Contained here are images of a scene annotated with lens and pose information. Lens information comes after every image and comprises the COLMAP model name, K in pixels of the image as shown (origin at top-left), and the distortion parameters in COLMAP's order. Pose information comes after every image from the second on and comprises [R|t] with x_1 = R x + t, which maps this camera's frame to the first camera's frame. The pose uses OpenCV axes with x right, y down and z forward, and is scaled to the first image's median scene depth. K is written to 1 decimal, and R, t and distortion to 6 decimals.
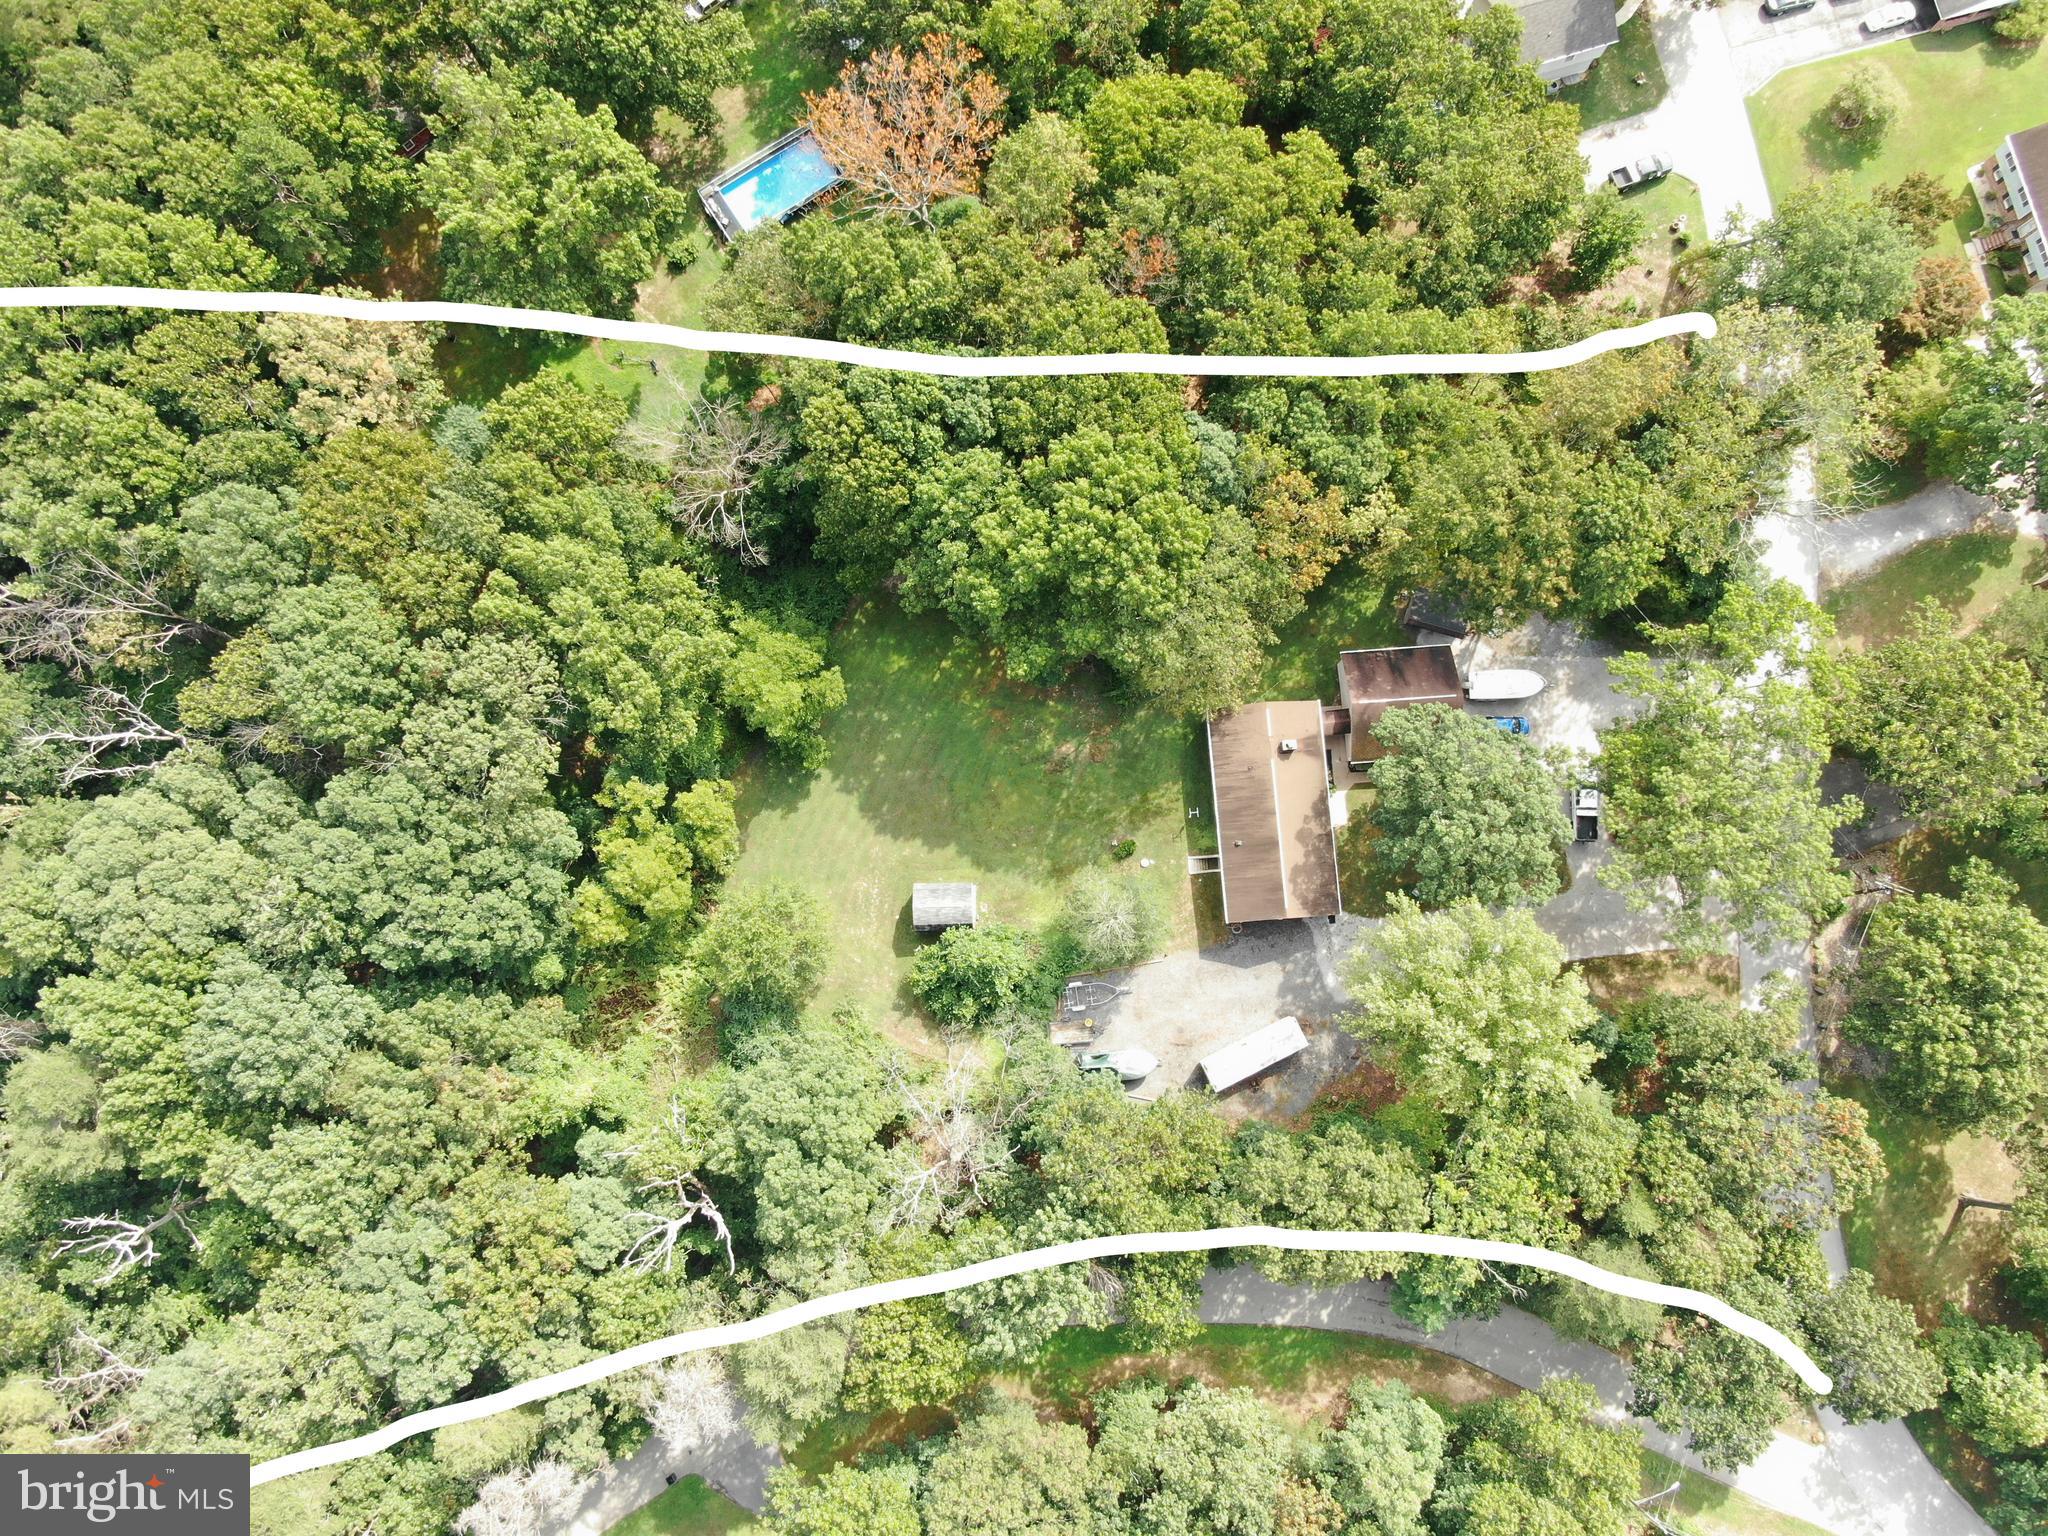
lens RADIAL K [[1433.8, 0, 1024.0], [0, 1433.8, 768.0], [0, 0, 1]] dist [-0.012354, 0.007849]
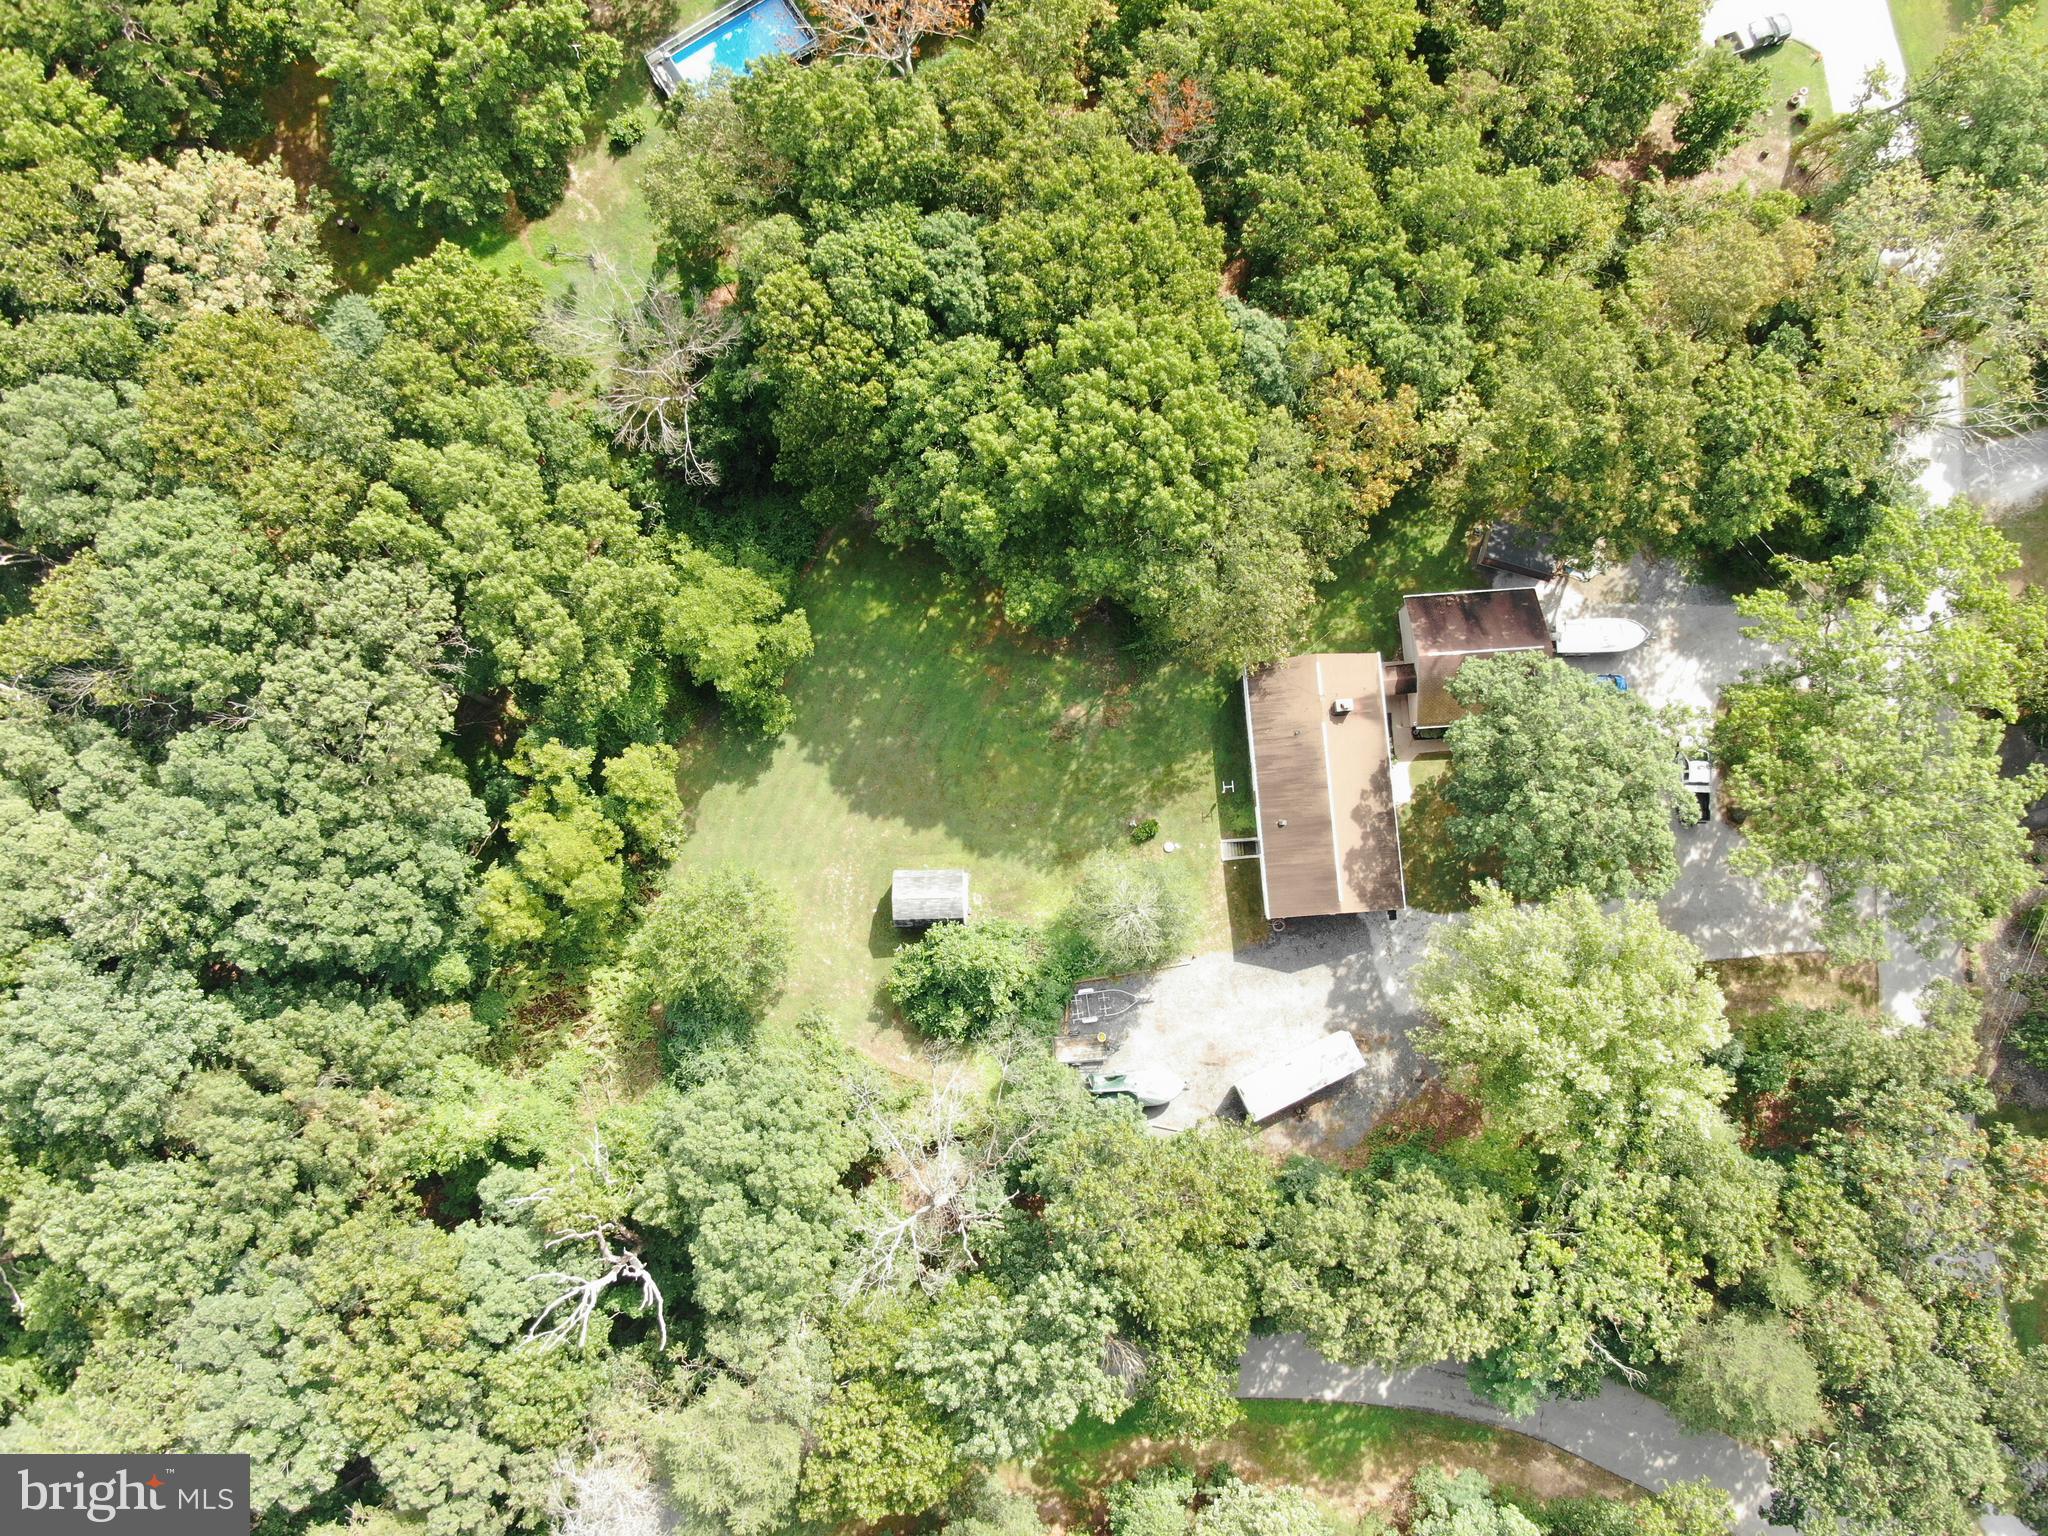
lens RADIAL K [[1433.8, 0, 1024.0], [0, 1433.8, 768.0], [0, 0, 1]] dist [-0.012354, 0.007849]
pose [[0.999993, 0.003588, -0.000924, -0.000083], [-0.003588, 0.999994, -0.000260, 0.023186], [0.000923, 0.000264, 1.000000, 0.181216]]
